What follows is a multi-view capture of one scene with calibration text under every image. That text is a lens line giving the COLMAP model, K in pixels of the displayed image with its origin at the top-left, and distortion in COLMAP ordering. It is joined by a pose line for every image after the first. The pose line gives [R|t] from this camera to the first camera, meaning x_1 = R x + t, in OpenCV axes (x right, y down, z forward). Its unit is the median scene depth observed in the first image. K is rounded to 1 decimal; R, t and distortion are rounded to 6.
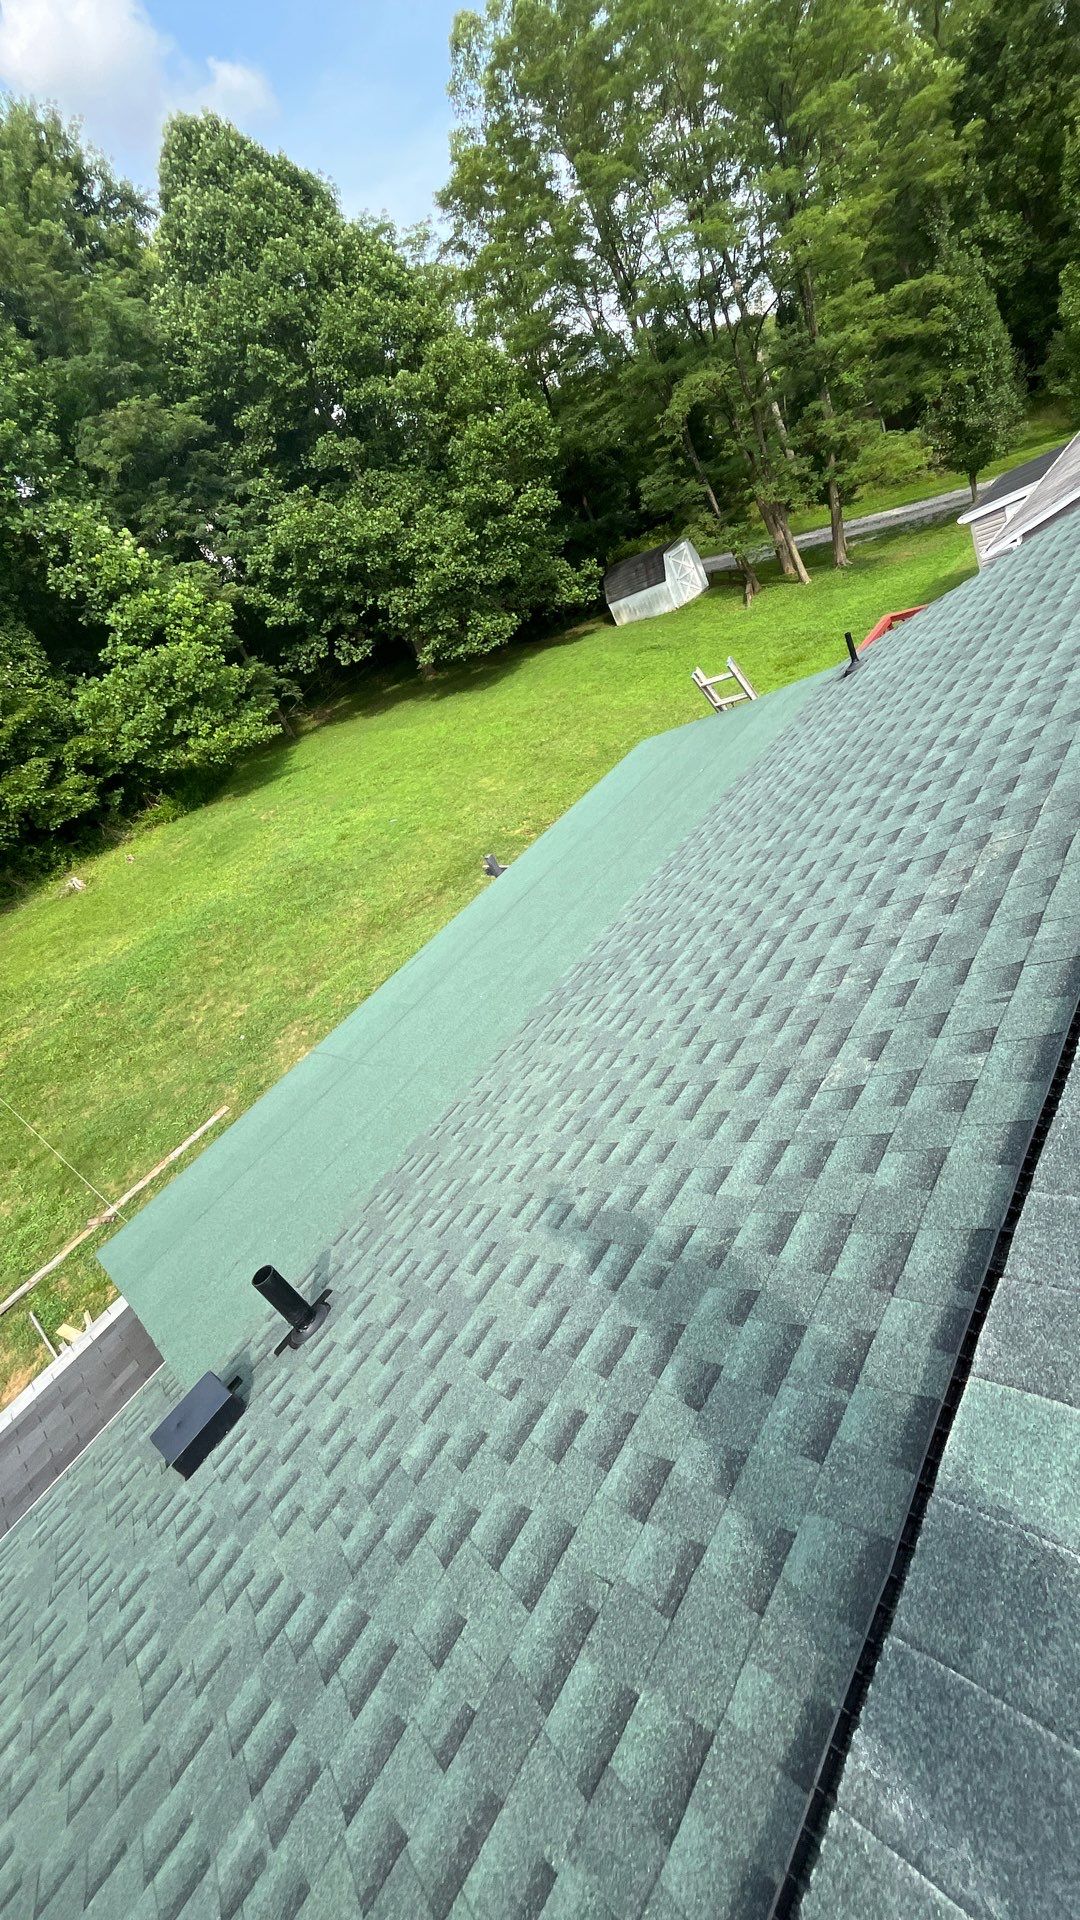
lens RADIAL K [[775.0, 0, 532.8], [0, 775.0, 952.2], [0, 0, 1]] dist [-0.000105, -0.000020]
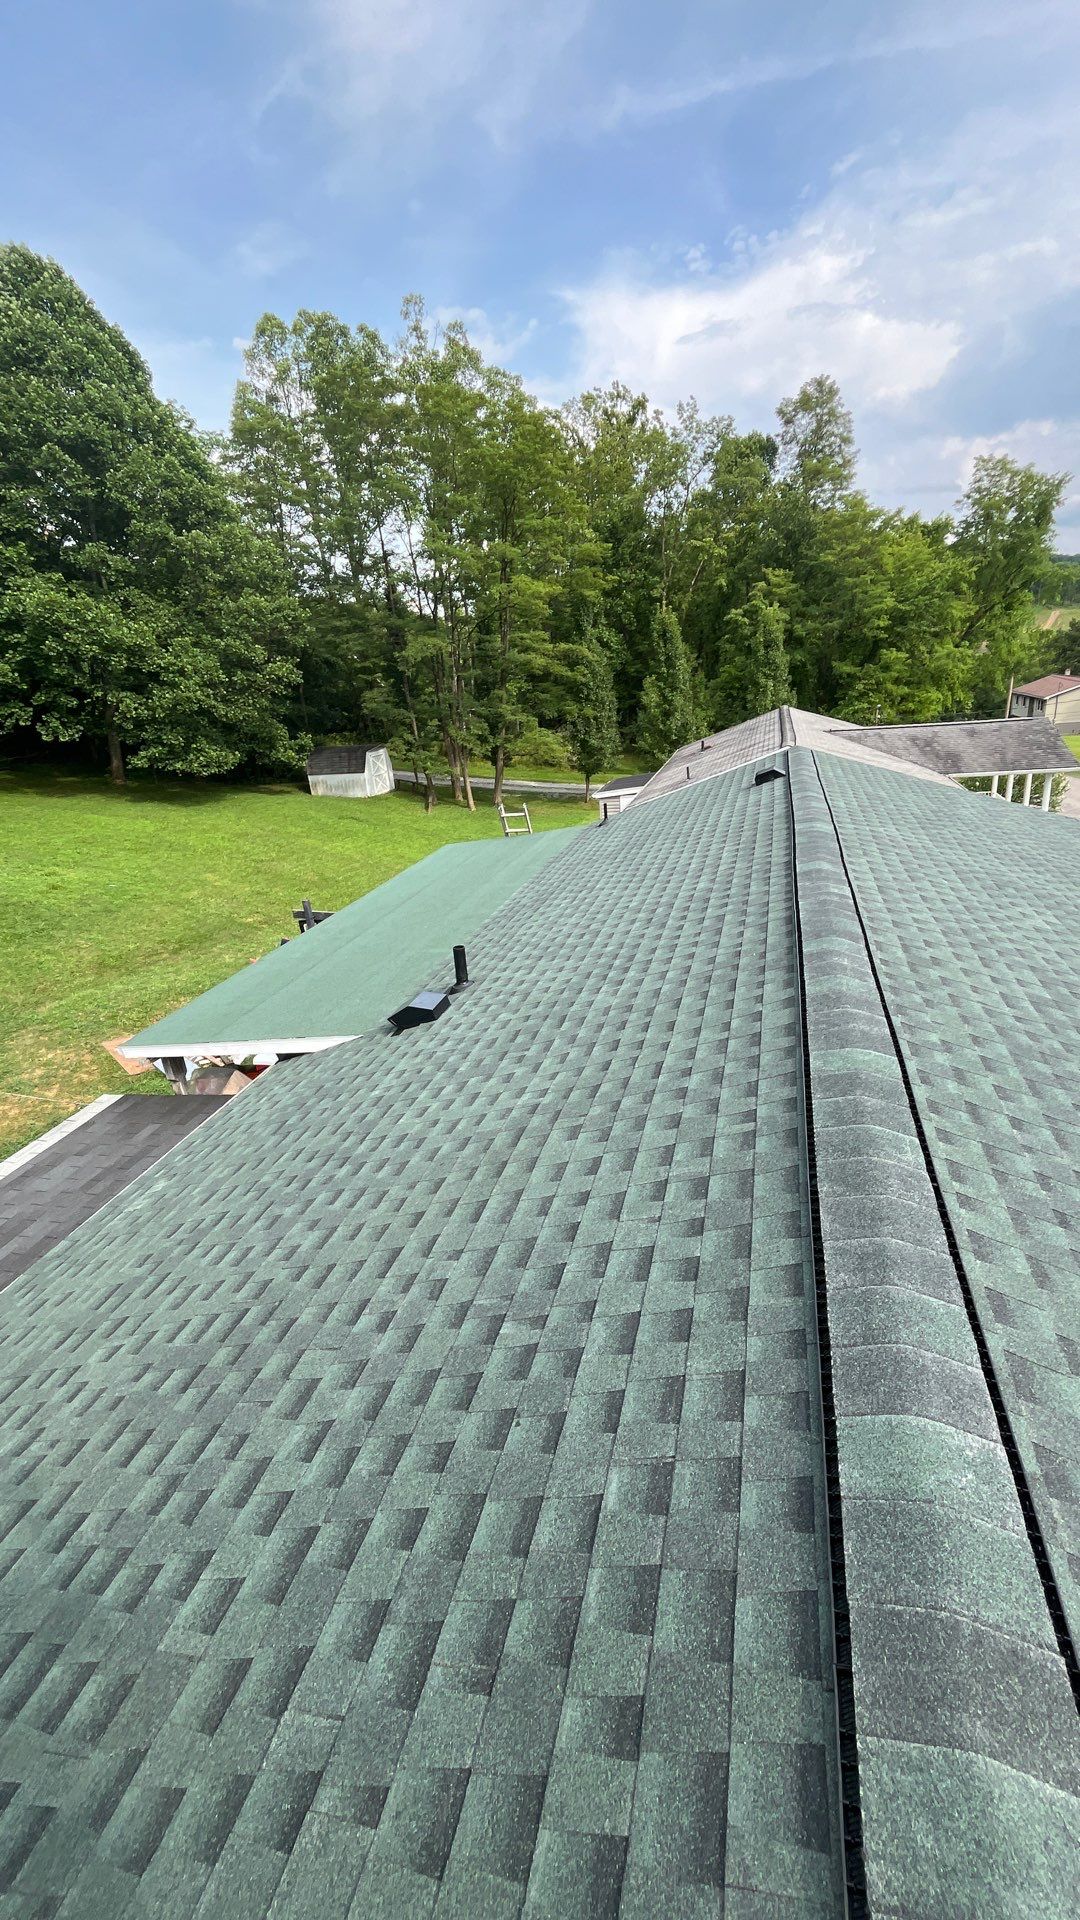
lens RADIAL K [[775.0, 0, 532.8], [0, 775.0, 952.2], [0, 0, 1]] dist [-0.000105, -0.000020]
pose [[0.856741, 0.220743, 0.466119, -0.122701], [-0.094773, 0.955768, -0.278433, 0.109015], [-0.506964, 0.194370, 0.839767, -0.089613]]
